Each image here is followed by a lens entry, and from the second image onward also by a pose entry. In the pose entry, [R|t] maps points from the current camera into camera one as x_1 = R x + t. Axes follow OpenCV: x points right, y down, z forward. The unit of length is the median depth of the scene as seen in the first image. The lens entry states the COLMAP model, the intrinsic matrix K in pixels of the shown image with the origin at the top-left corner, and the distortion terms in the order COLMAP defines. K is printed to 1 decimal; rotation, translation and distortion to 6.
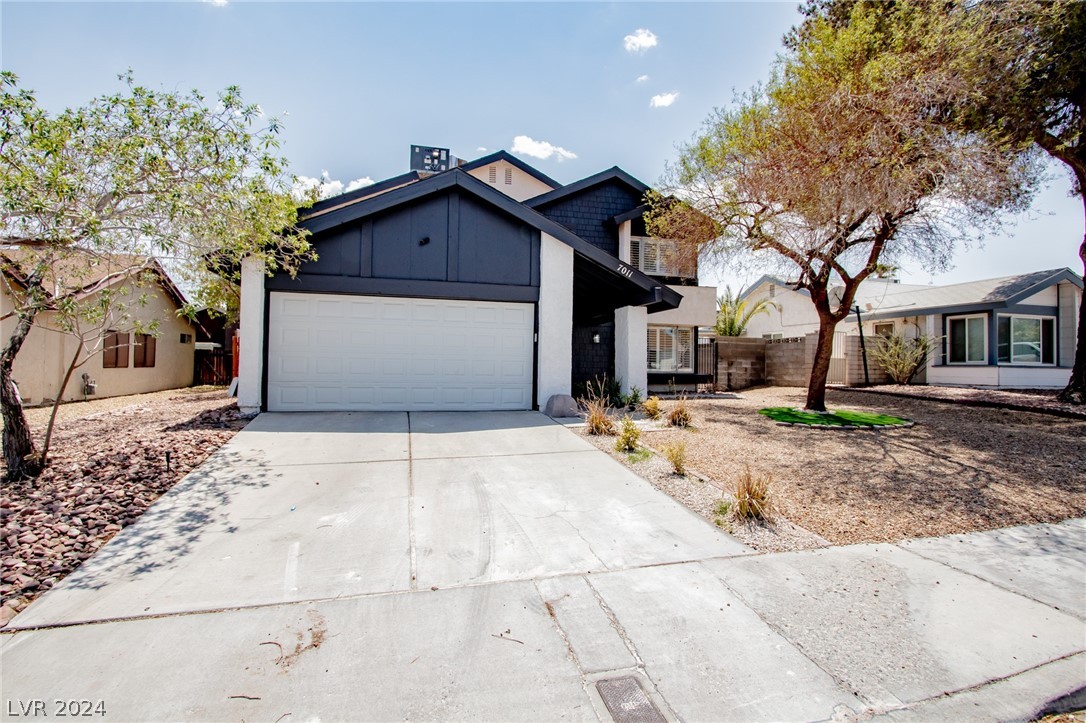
lens RADIAL K [[497.5, 0, 543.0], [0, 497.5, 361.5], [0, 0, 1]] dist [-0.001108, -0.000307]
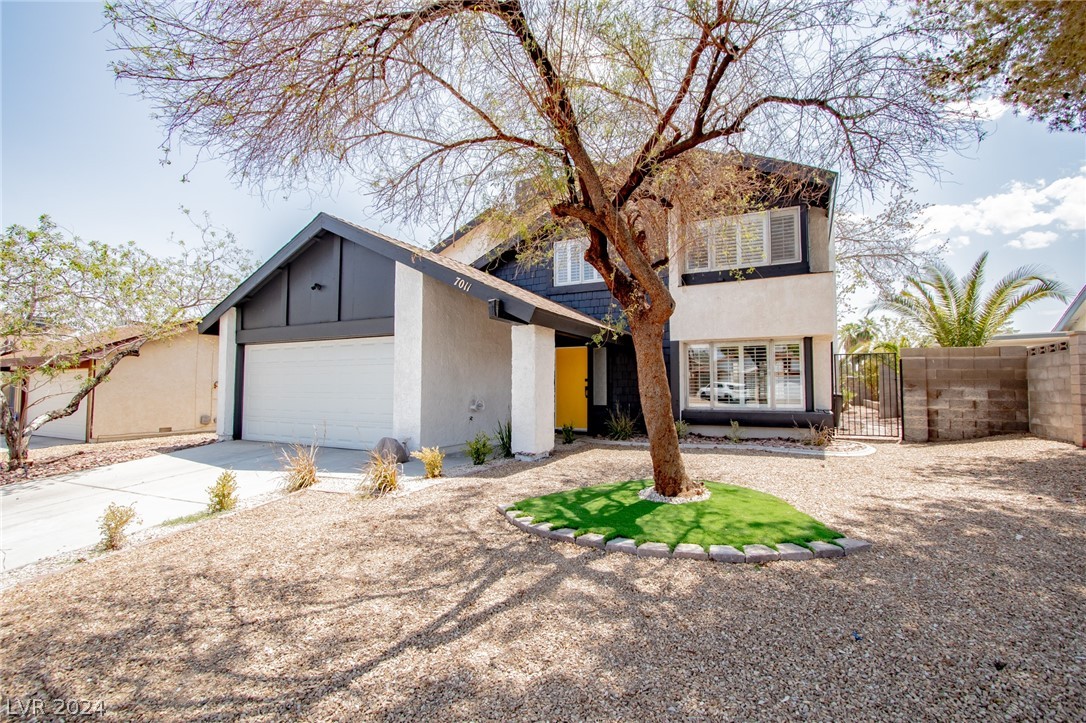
lens RADIAL K [[497.5, 0, 543.0], [0, 497.5, 361.5], [0, 0, 1]] dist [-0.001108, -0.000307]
pose [[0.773933, -0.050213, -0.631273, 0.392433], [0.018191, 0.998203, -0.057097, -0.009163], [0.633006, 0.032706, 0.773456, 0.264224]]
